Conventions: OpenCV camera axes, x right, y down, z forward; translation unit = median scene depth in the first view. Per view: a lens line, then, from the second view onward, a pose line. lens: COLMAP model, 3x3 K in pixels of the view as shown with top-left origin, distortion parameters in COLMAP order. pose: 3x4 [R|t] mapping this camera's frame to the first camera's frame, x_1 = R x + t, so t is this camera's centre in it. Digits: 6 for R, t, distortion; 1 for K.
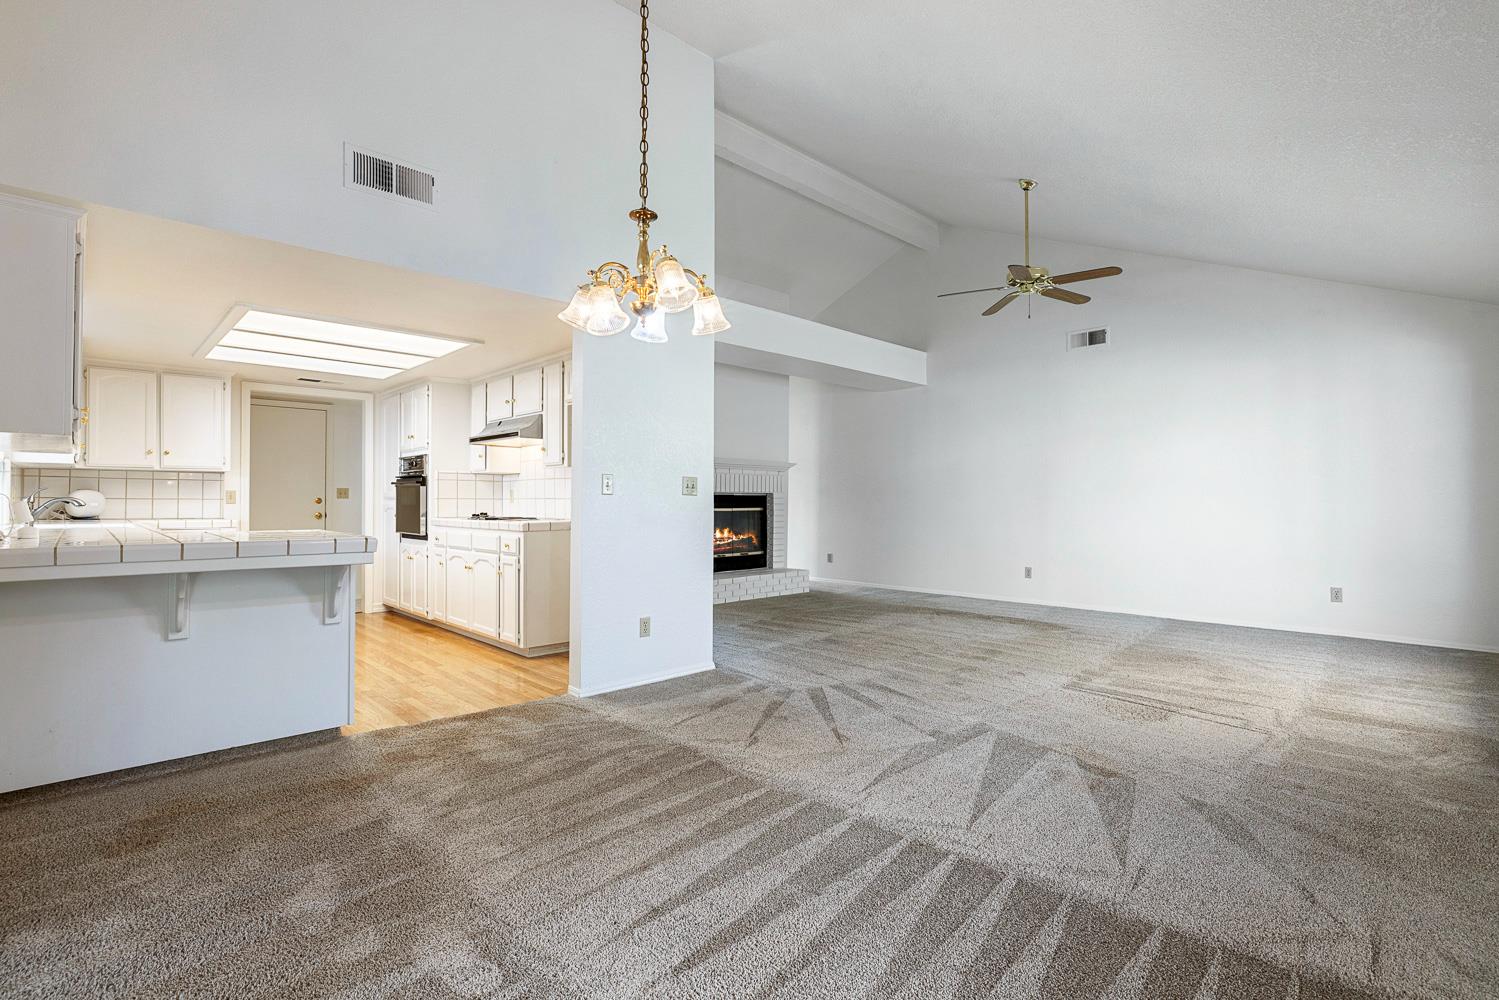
lens RADIAL K [[707.3, 0, 746.7], [0, 707.3, 492.9], [0, 0, 1]] dist [0.000320, -0.000430]
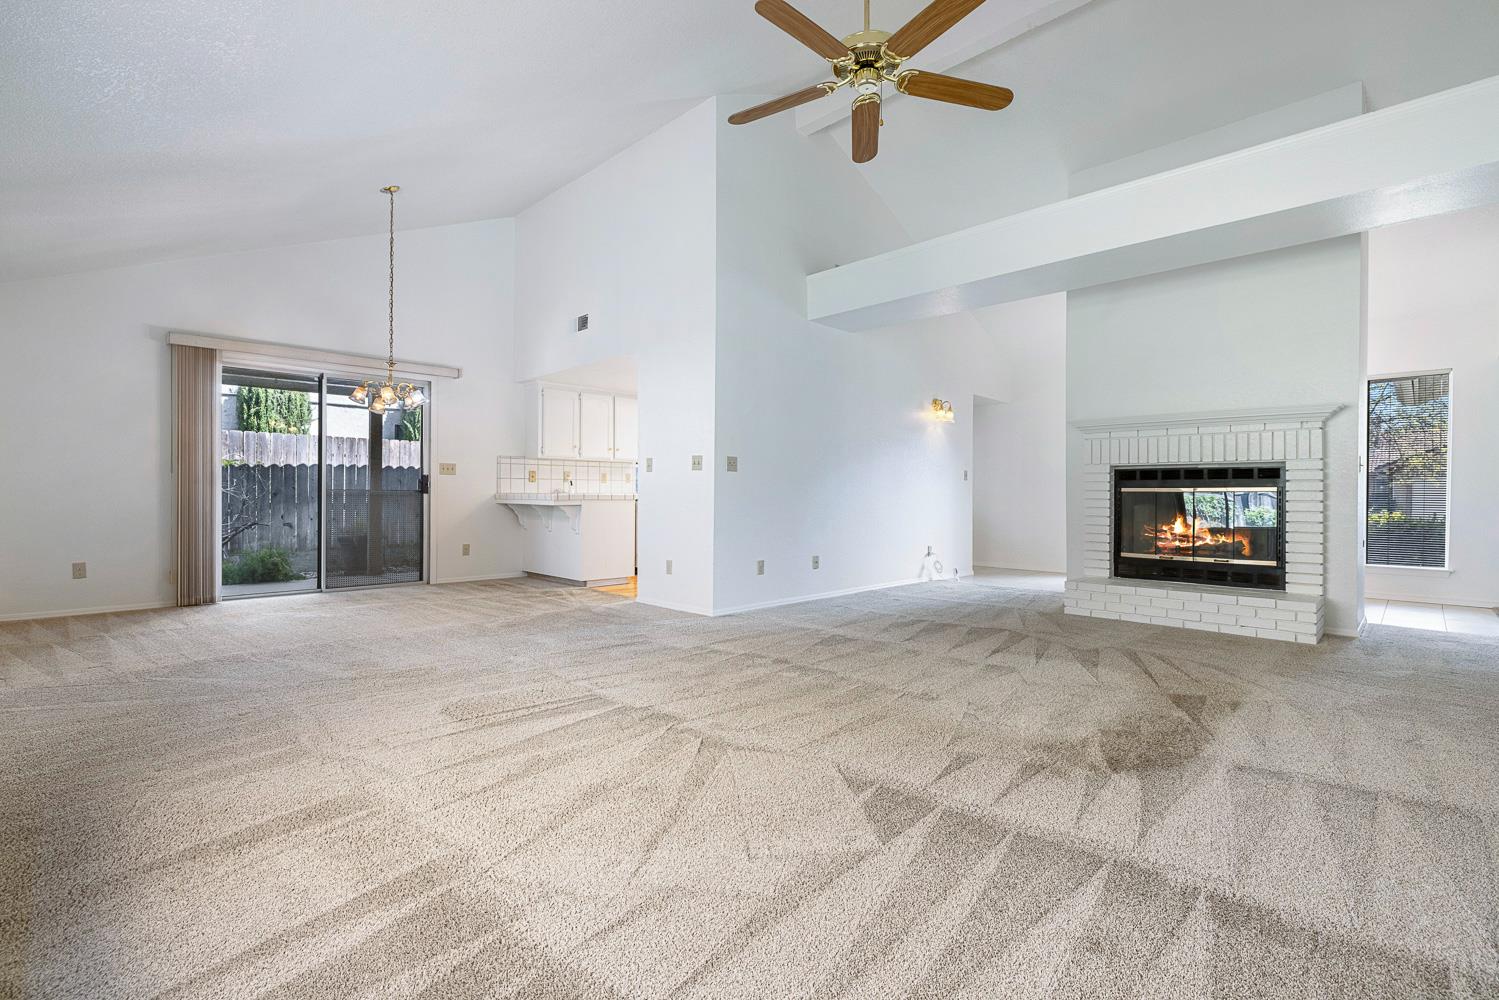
lens RADIAL K [[680.6, 0, 742.7], [0, 680.6, 496.6], [0, 0, 1]] dist [0.000310, -0.000294]
pose [[0.011943, 0.003334, -0.999923, 0.601053], [0.006012, 0.999976, 0.003406, 0.024783], [0.999911, -0.006052, 0.011922, 0.573538]]
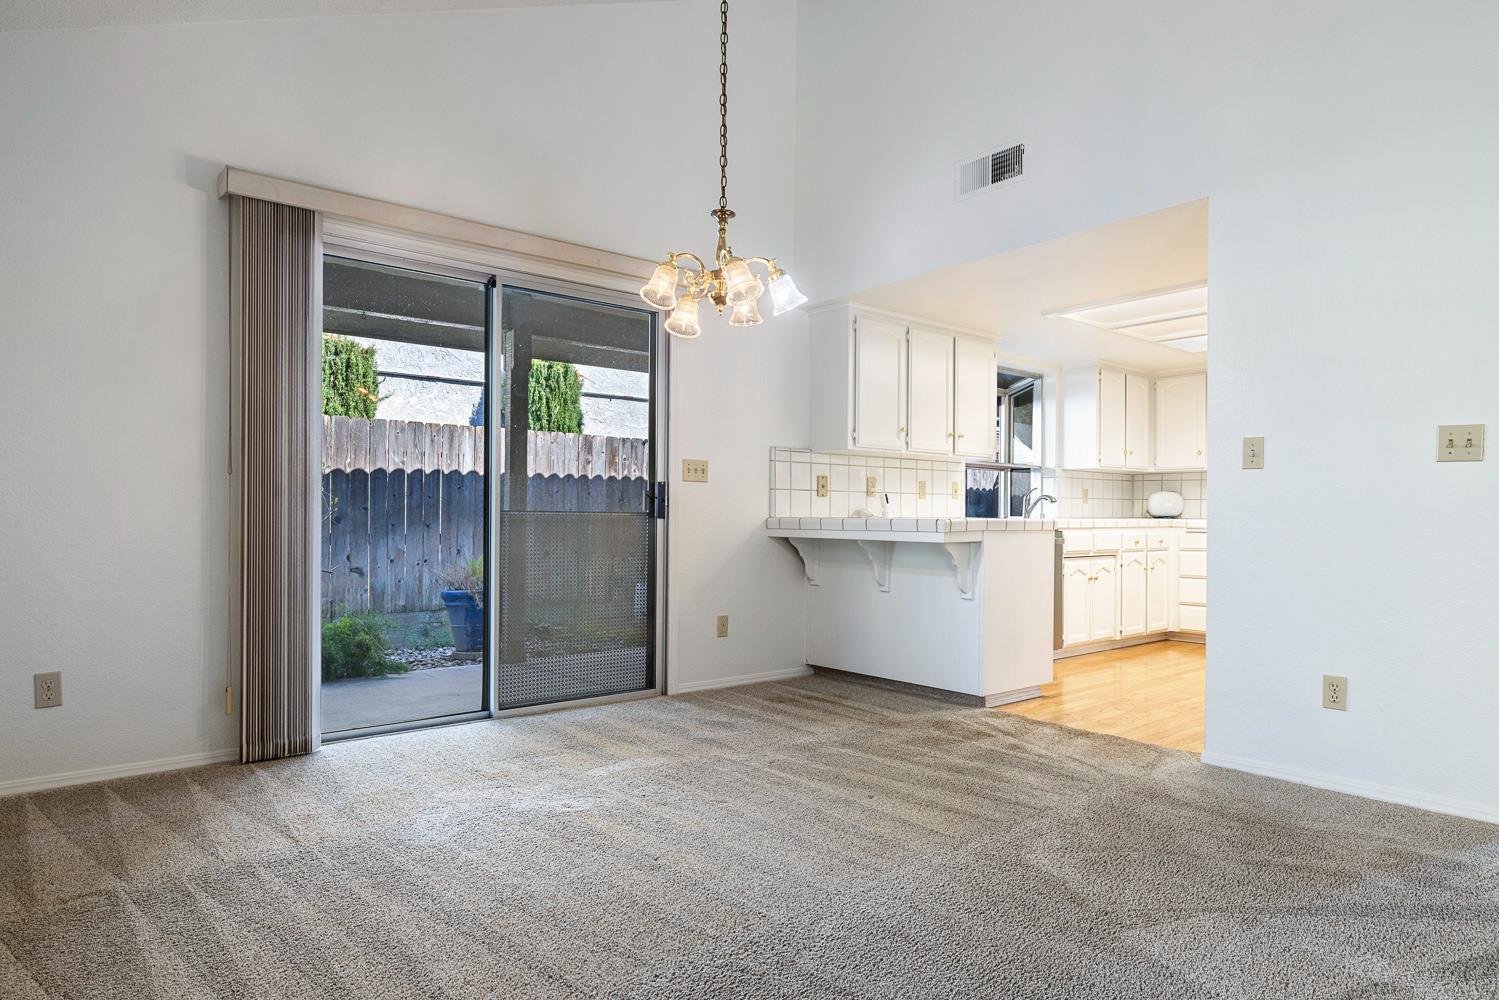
lens RADIAL K [[896.3, 0, 750.2], [0, 896.3, 519.7], [0, 0, 1]] dist [-0.004145, 0.003634]
pose [[-0.078412, 0.001141, -0.996920, 0.318922], [0.005673, 0.999984, 0.000699, 0.022181], [0.996905, -0.005601, -0.078417, 0.294329]]
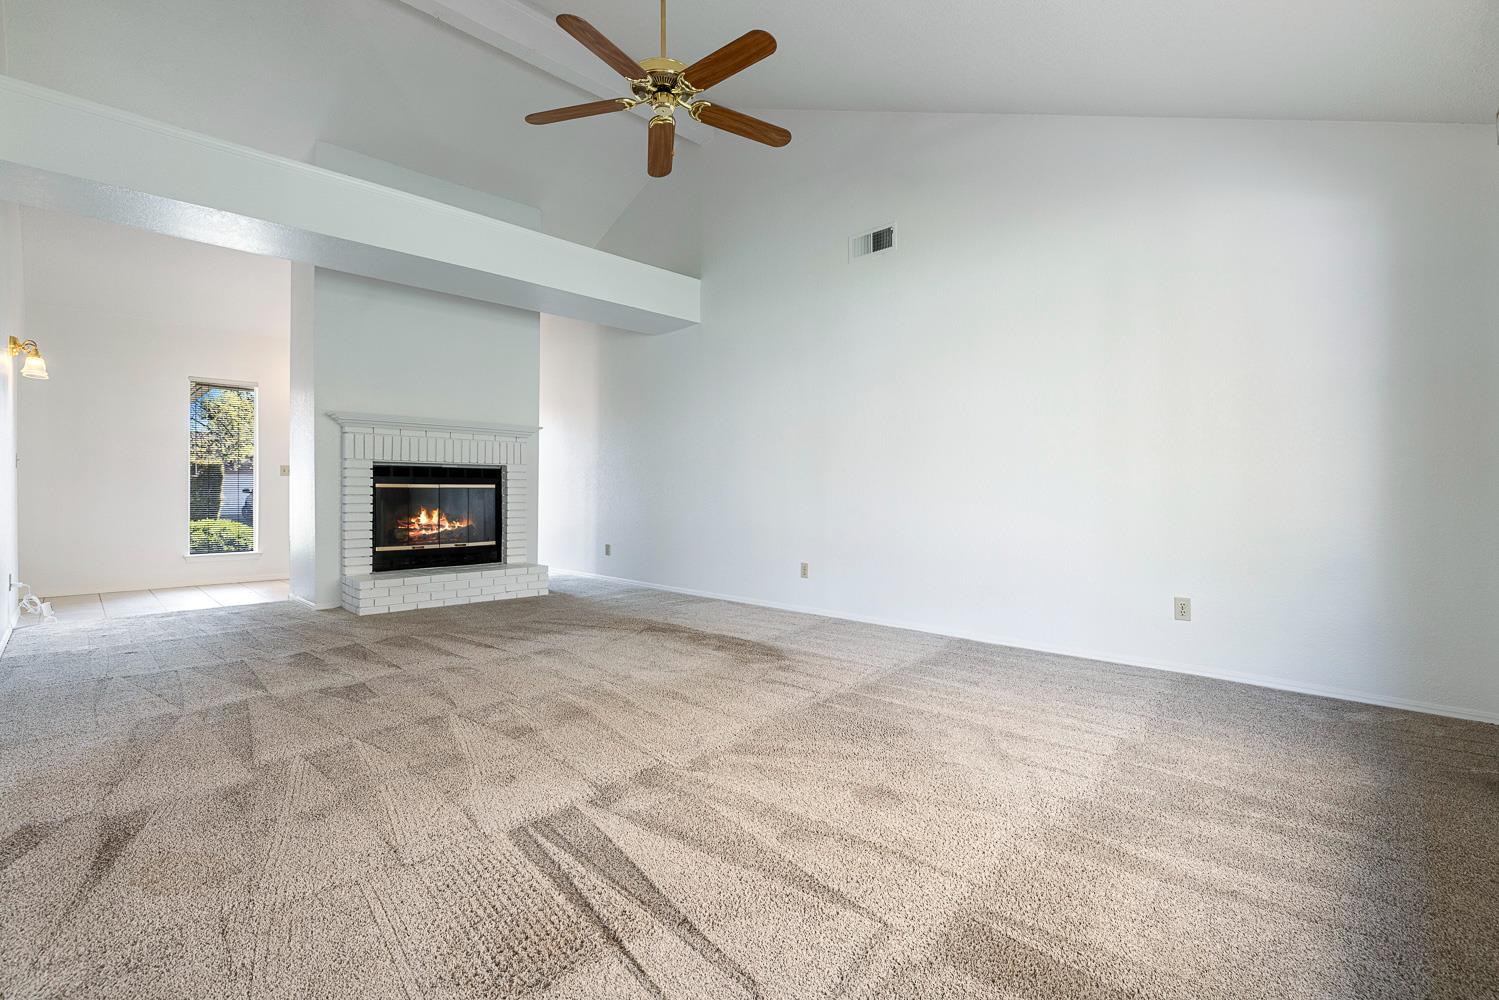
lens RADIAL K [[680.6, 0, 744.2], [0, 680.6, 493.7], [0, 0, 1]] dist [0.000310, -0.000294]
pose [[0.999868, 0.000474, 0.016251, 0.290492], [-0.000694, 0.999908, 0.013526, 0.021448], [-0.016243, -0.013535, 0.999776, 0.266328]]
